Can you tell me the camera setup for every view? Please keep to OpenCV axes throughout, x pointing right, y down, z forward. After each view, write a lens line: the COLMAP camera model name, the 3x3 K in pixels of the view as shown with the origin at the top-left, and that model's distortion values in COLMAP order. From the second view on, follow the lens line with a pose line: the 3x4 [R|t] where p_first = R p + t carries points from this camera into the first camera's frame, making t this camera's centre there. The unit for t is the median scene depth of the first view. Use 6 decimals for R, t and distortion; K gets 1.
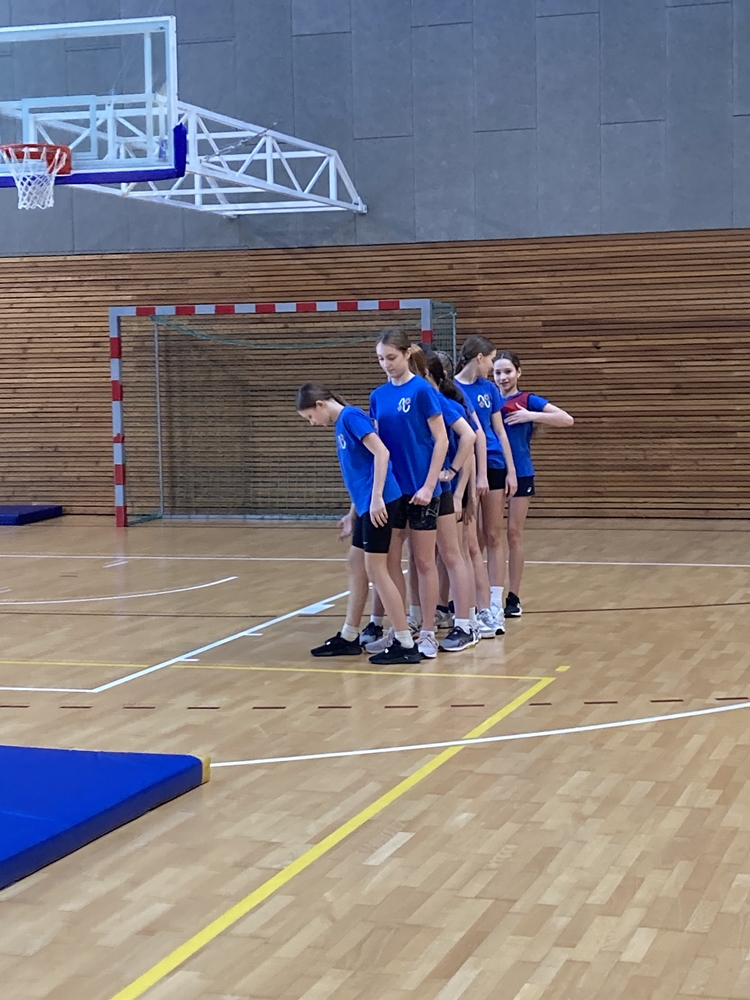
lens RADIAL K [[1923.4, 0, 375.0], [0, 1923.4, 500.0], [0, 0, 1]] dist [0.030851, 0.104928]
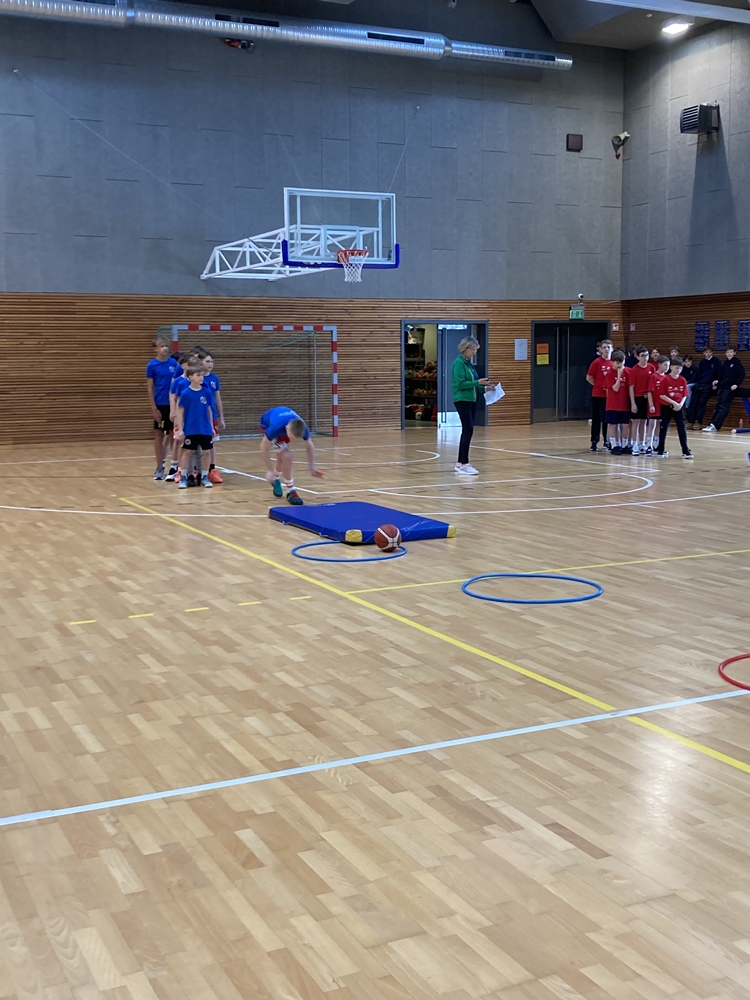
lens RADIAL K [[1169.6, 0, 375.0], [0, 1169.6, 500.0], [0, 0, 1]] dist [0.173635, 0.019312]
pose [[0.722738, -0.083039, 0.686115, -1.053328], [0.053075, 0.996493, 0.064696, 0.008596], [-0.689081, -0.010342, 0.724611, 0.034878]]
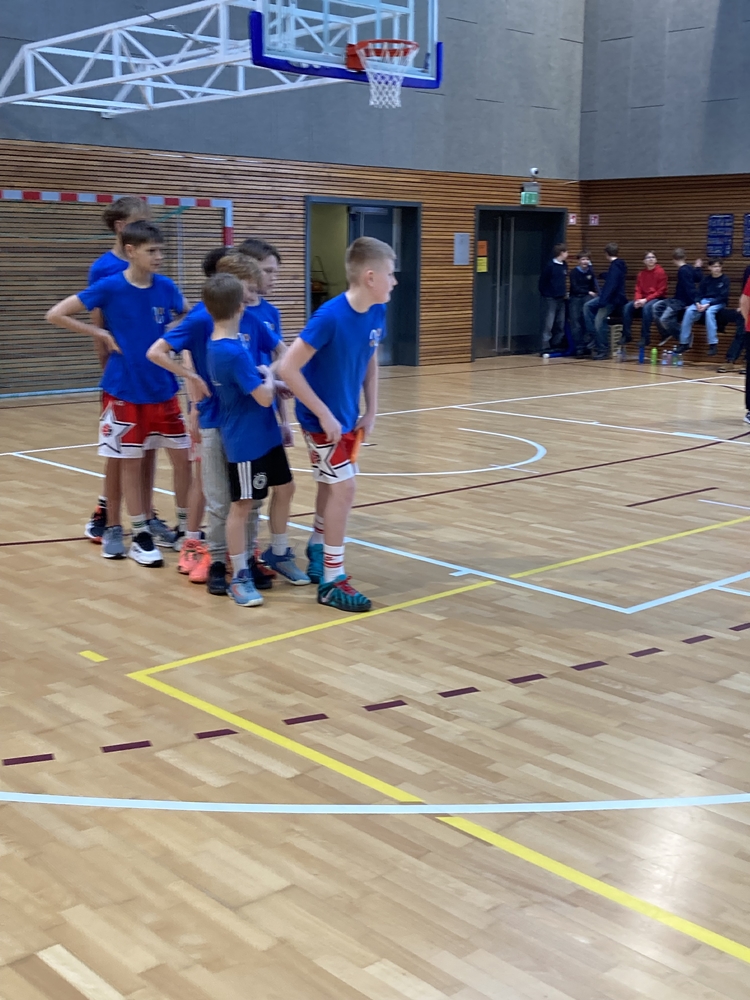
lens RADIAL K [[1264.7, 0, 375.0], [0, 1264.7, 500.0], [0, 0, 1]] dist [0.061671, 0.006844]
pose [[0.479719, -0.152552, 0.864059, -0.825643], [0.054100, 0.988039, 0.144404, -0.031589], [-0.875753, -0.022528, 0.482234, 0.638762]]
